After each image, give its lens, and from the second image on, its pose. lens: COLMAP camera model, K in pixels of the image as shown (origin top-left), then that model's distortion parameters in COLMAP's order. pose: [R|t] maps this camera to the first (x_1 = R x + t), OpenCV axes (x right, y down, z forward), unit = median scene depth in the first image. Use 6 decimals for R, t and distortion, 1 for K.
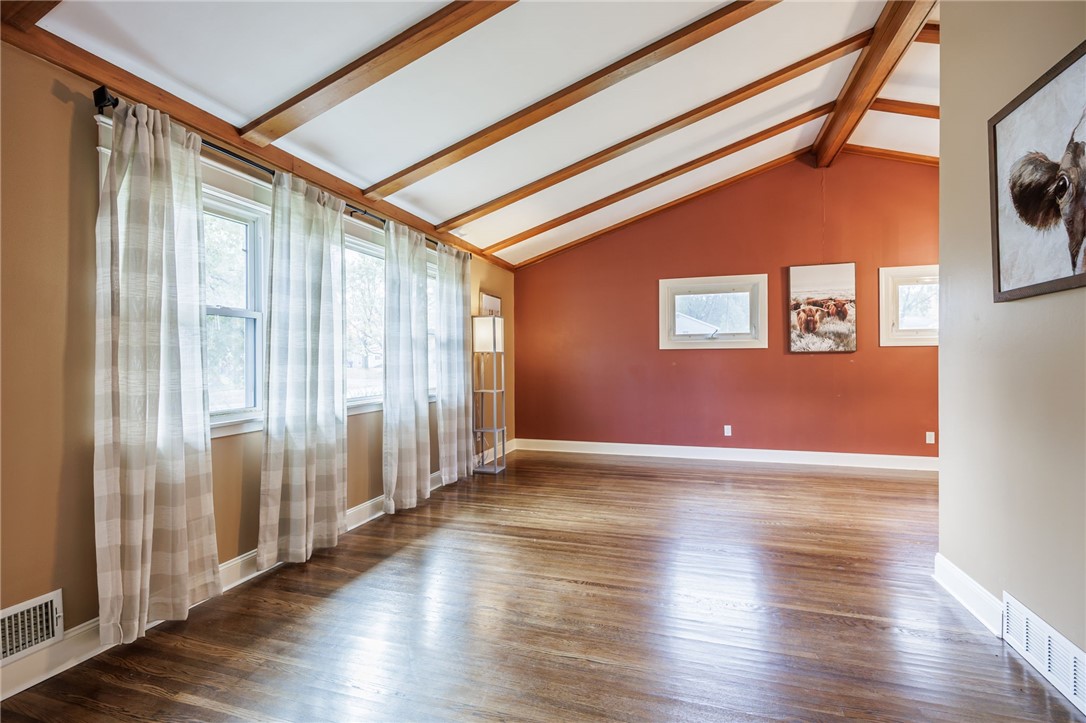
lens RADIAL K [[493.6, 0, 543.0], [0, 493.6, 361.5], [0, 0, 1]] dist [-0.000876, -0.000066]
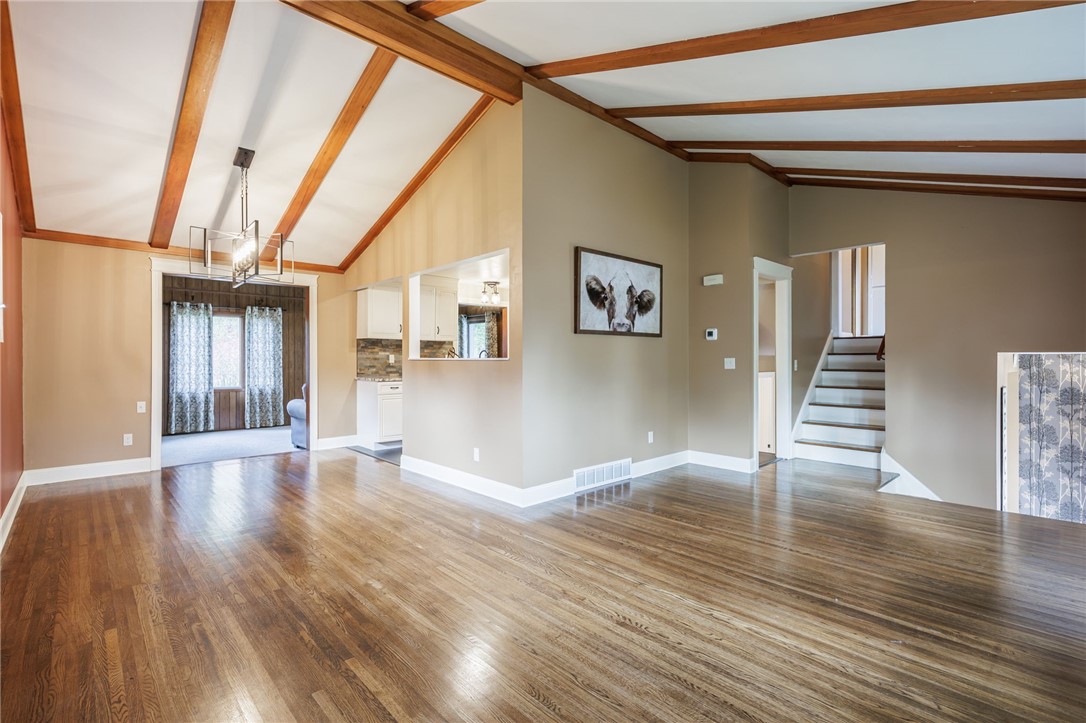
lens RADIAL K [[500.8, 0, 544.0], [0, 500.8, 353.8], [0, 0, 1]] dist [0.001054, 0.000502]
pose [[-0.871114, 0.015067, 0.490850, -0.008441], [0.010883, 0.999876, -0.011377, -0.005007], [-0.490960, -0.004569, -0.871170, 1.910643]]
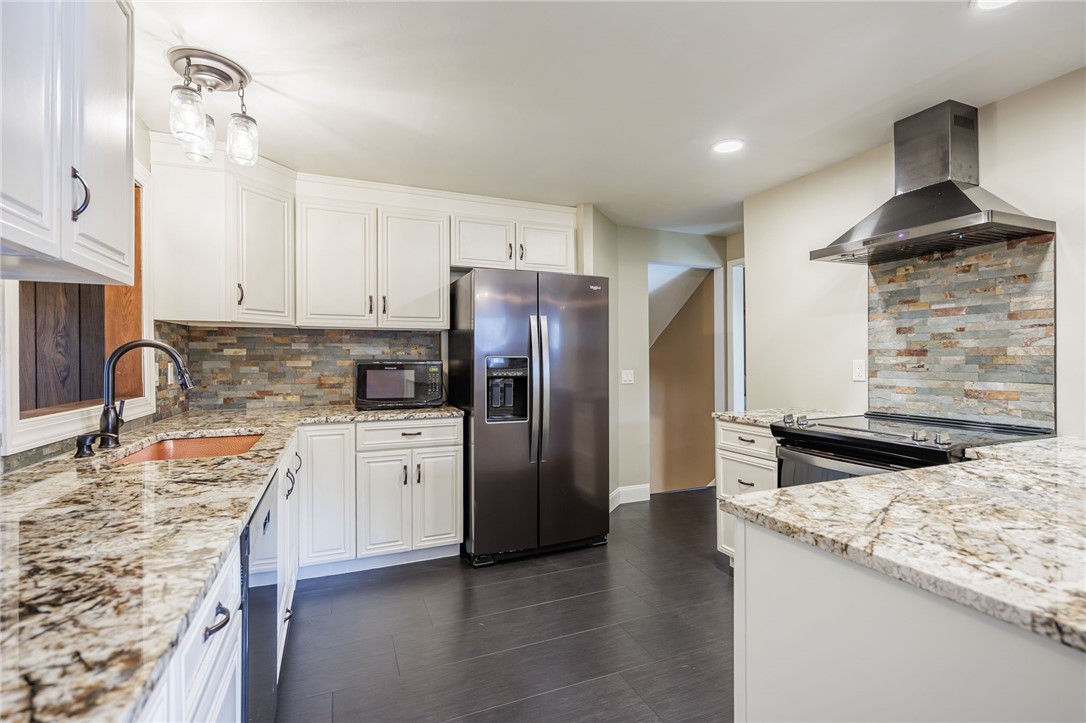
lens RADIAL K [[493.6, 0, 543.0], [0, 493.6, 361.5], [0, 0, 1]] dist [-0.000876, -0.000066]
pose [[-0.763530, 0.012209, -0.645657, 1.545127], [0.007155, 0.999920, 0.010447, -0.034273], [0.645733, 0.003357, -0.763556, 0.574673]]
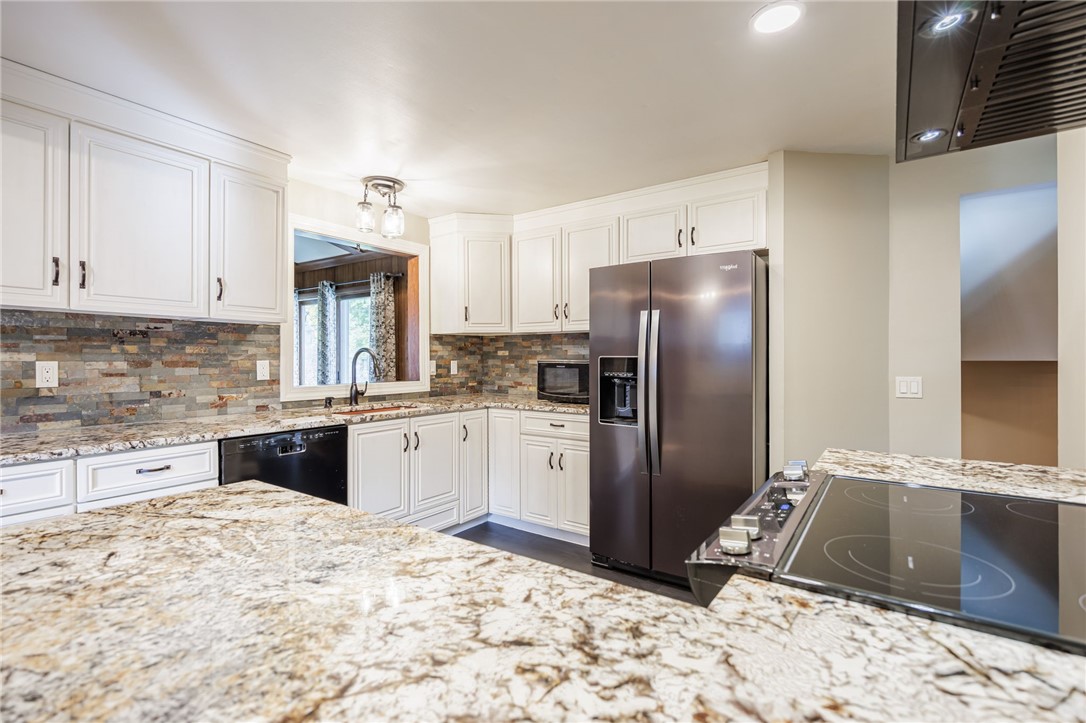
lens RADIAL K [[493.6, 0, 543.0], [0, 493.6, 361.5], [0, 0, 1]] dist [-0.000876, -0.000066]
pose [[-0.953049, 0.006882, 0.302739, 0.839310], [0.009274, 0.999936, 0.006463, -0.031750], [-0.302675, 0.008967, -0.953052, 0.710835]]
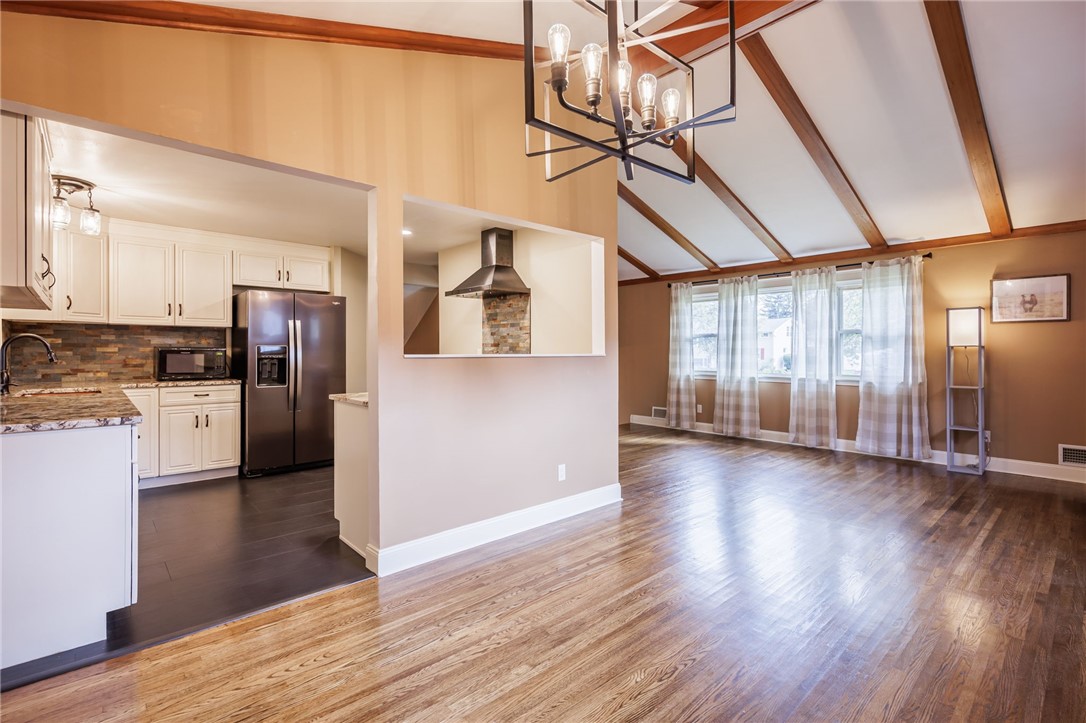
lens RADIAL K [[500.8, 0, 544.0], [0, 500.8, 353.8], [0, 0, 1]] dist [0.001054, 0.000502]
pose [[-0.504924, 0.011310, -0.863090, 1.894642], [0.000547, 0.999918, 0.012783, -0.028278], [0.863164, 0.005982, -0.504889, 1.311348]]
